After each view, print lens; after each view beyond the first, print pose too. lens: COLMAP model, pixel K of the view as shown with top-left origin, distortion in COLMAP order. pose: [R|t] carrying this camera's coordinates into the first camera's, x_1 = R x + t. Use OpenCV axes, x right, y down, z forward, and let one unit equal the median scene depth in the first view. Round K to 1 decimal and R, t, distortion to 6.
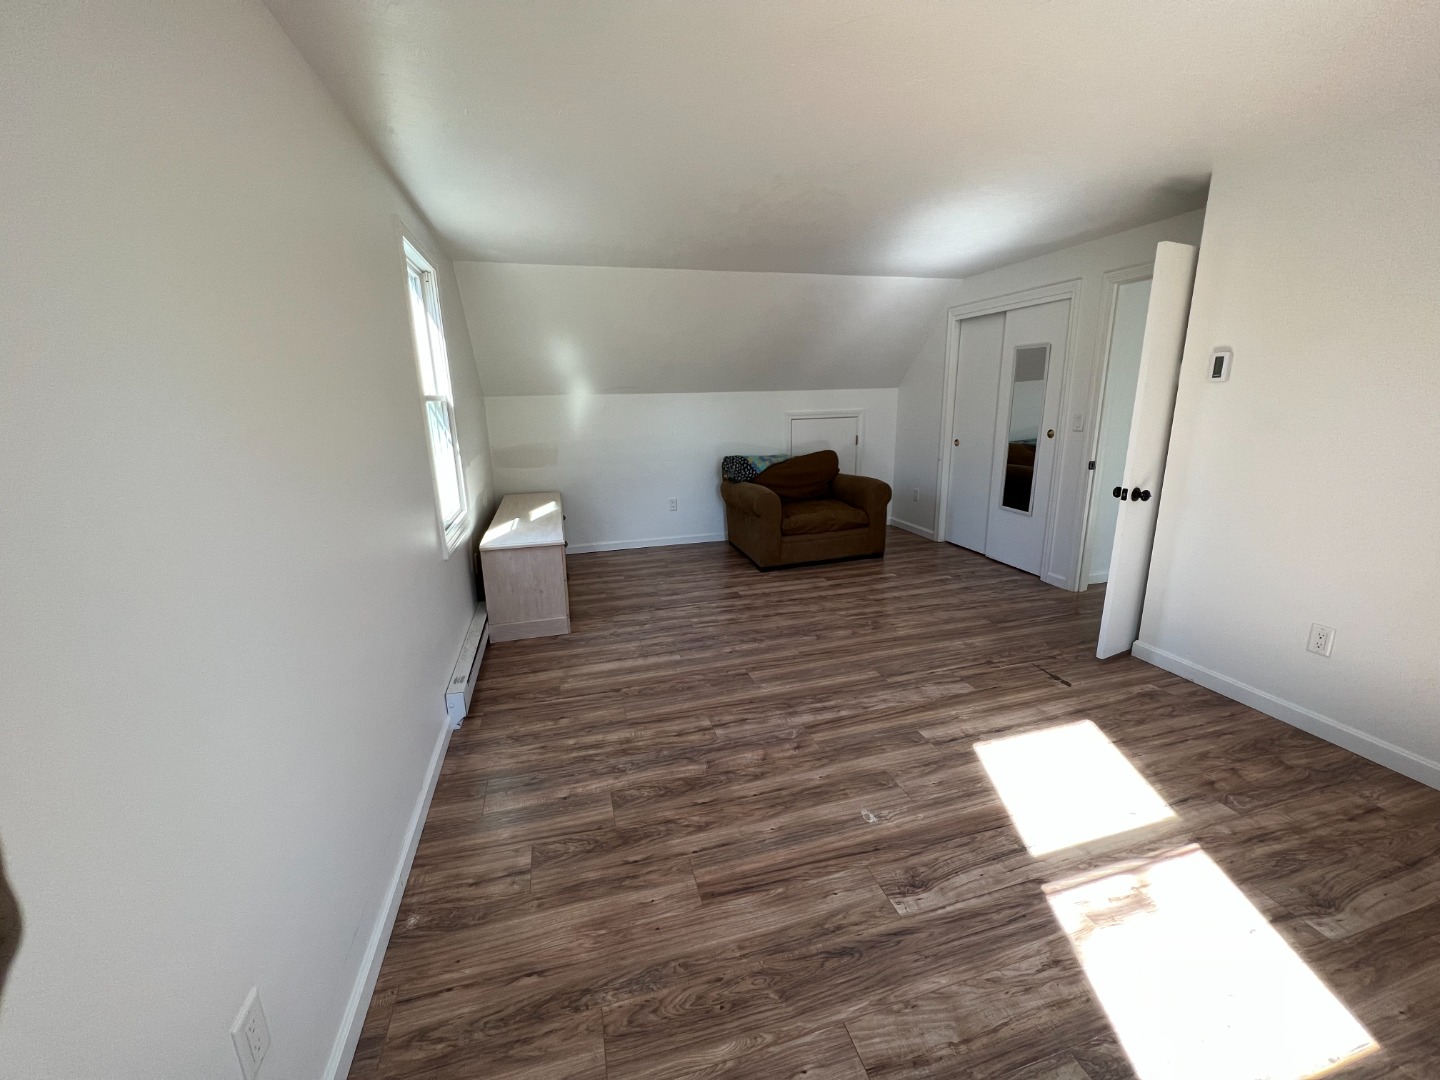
lens RADIAL K [[574.6, 0, 717.9], [0, 574.6, 536.7], [0, 0, 1]] dist [-0.002818, -0.000136]
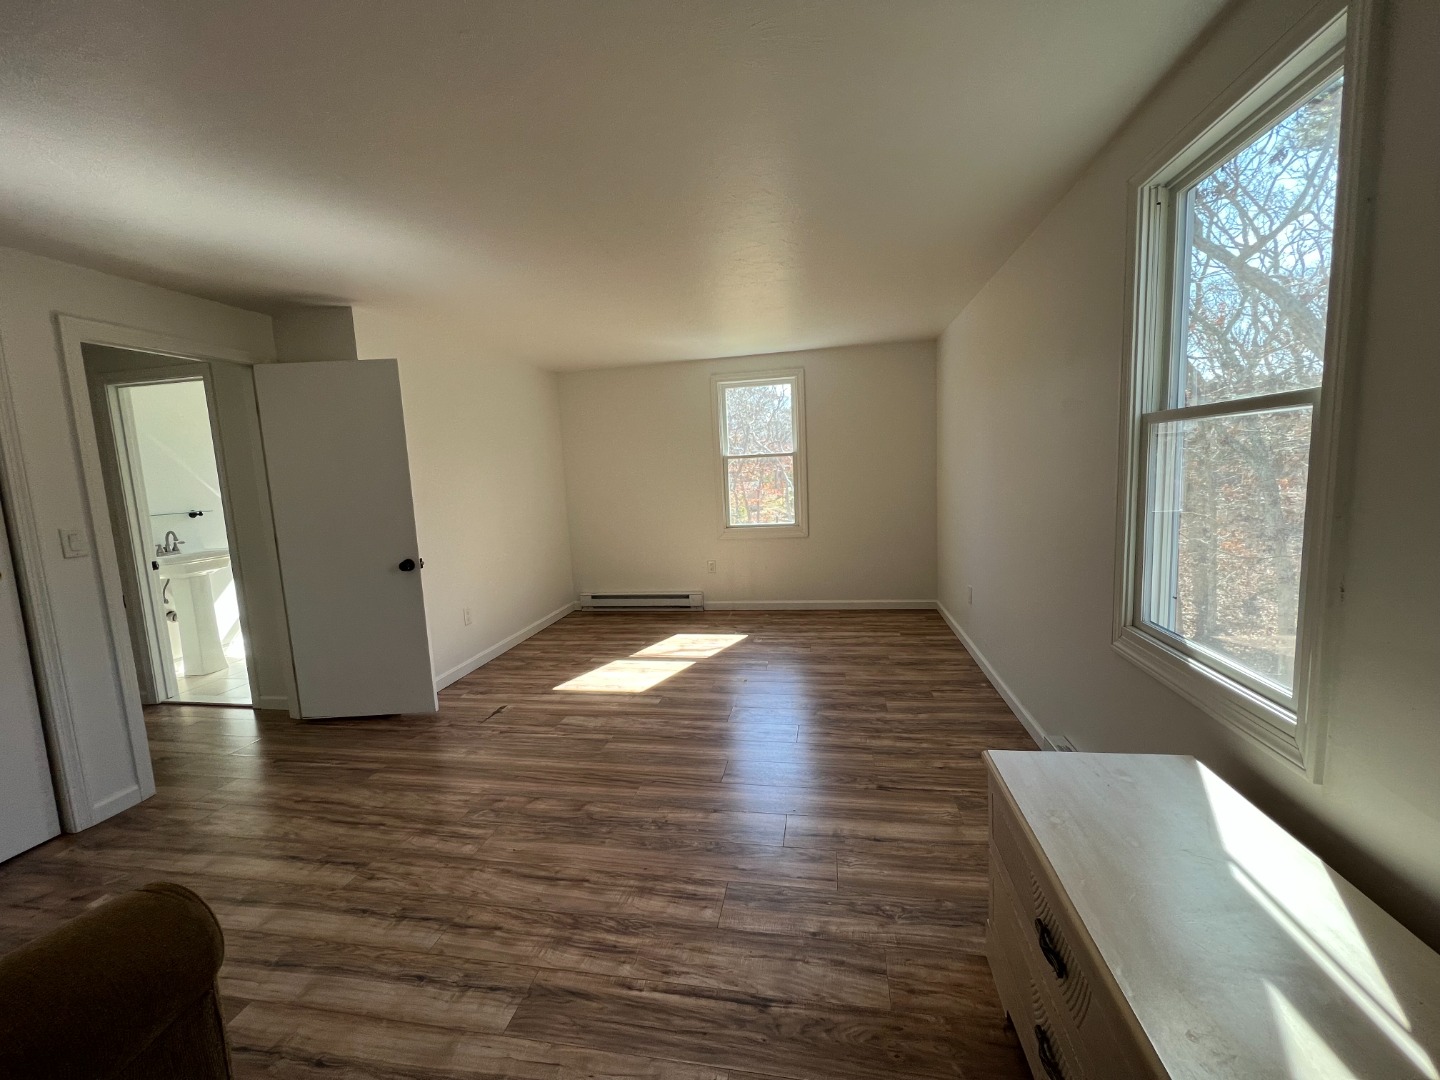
lens RADIAL K [[574.6, 0, 719.3], [0, 574.6, 540.5], [0, 0, 1]] dist [-0.002818, -0.000136]
pose [[-0.896233, 0.010036, 0.443470, -0.375463], [0.171715, 0.929648, 0.325989, -0.422765], [-0.409000, 0.368313, -0.834904, 1.847874]]
